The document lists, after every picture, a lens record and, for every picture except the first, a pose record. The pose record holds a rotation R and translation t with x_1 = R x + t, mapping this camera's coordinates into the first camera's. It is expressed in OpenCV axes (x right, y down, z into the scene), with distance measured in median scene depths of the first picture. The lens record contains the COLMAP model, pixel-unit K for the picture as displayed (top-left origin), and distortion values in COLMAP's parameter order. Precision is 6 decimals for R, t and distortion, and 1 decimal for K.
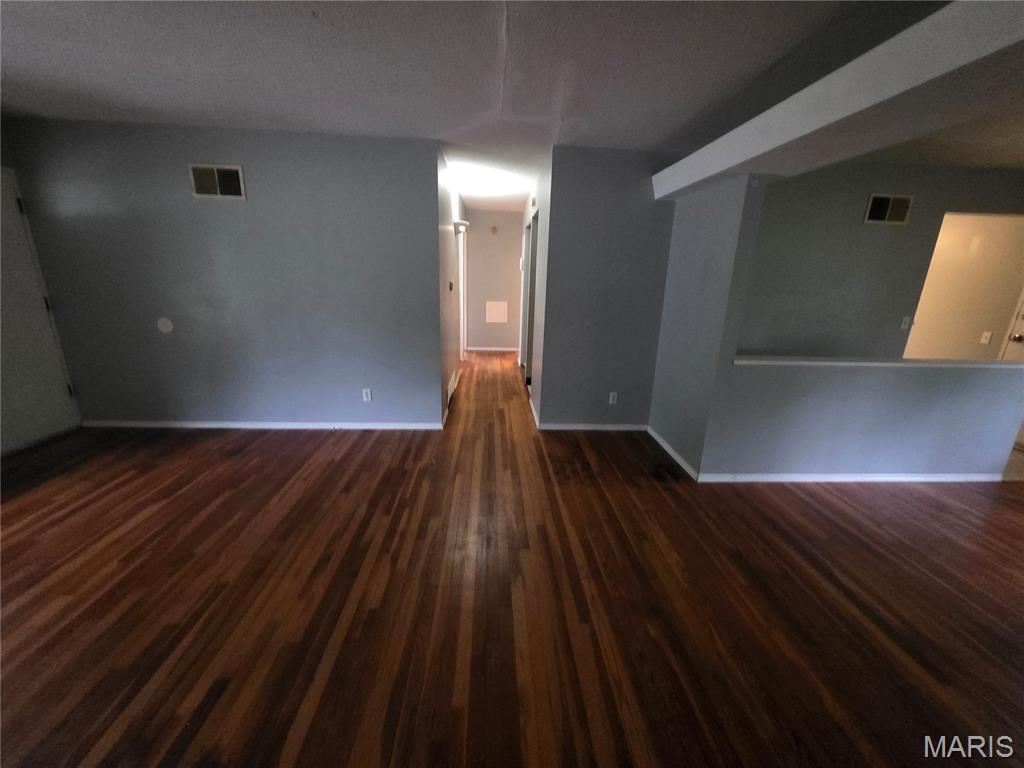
lens RADIAL K [[408.8, 0, 512.0], [0, 408.8, 387.3], [0, 0, 1]] dist [-0.001899, -0.000174]
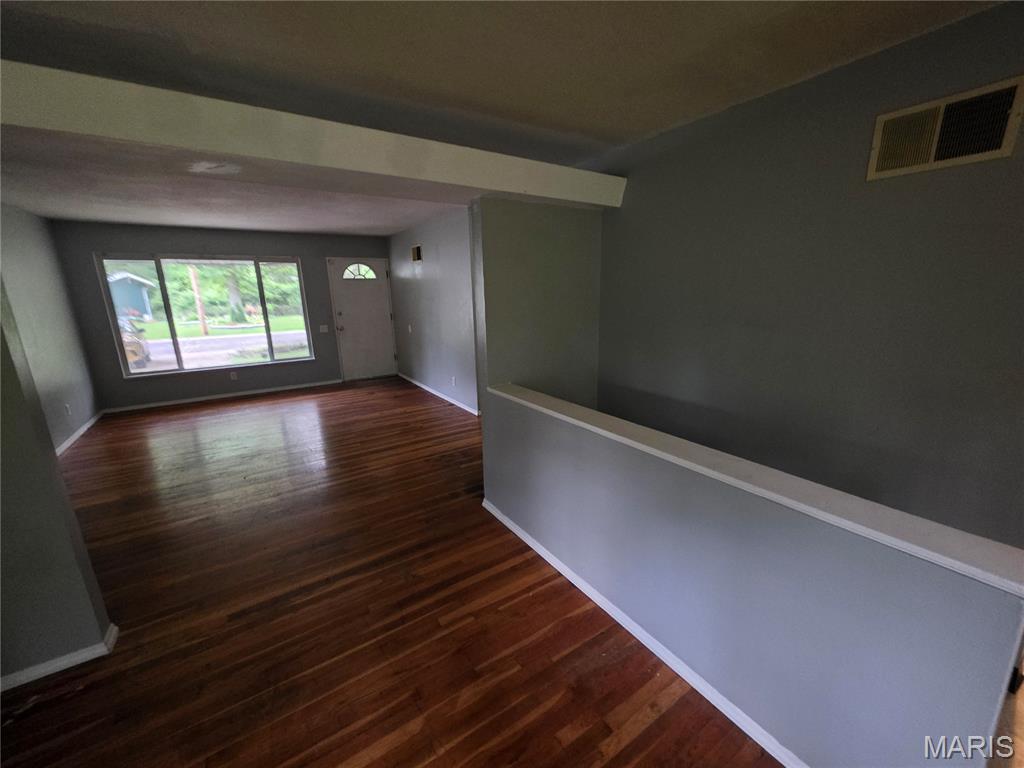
lens RADIAL K [[408.8, 0, 509.0], [0, 408.8, 385.1], [0, 0, 1]] dist [-0.001899, -0.000174]
pose [[0.496221, 0.160329, -0.853264, 1.205653], [-0.193730, 0.978468, 0.071190, -0.130901], [0.846306, 0.129977, 0.516597, 0.469134]]
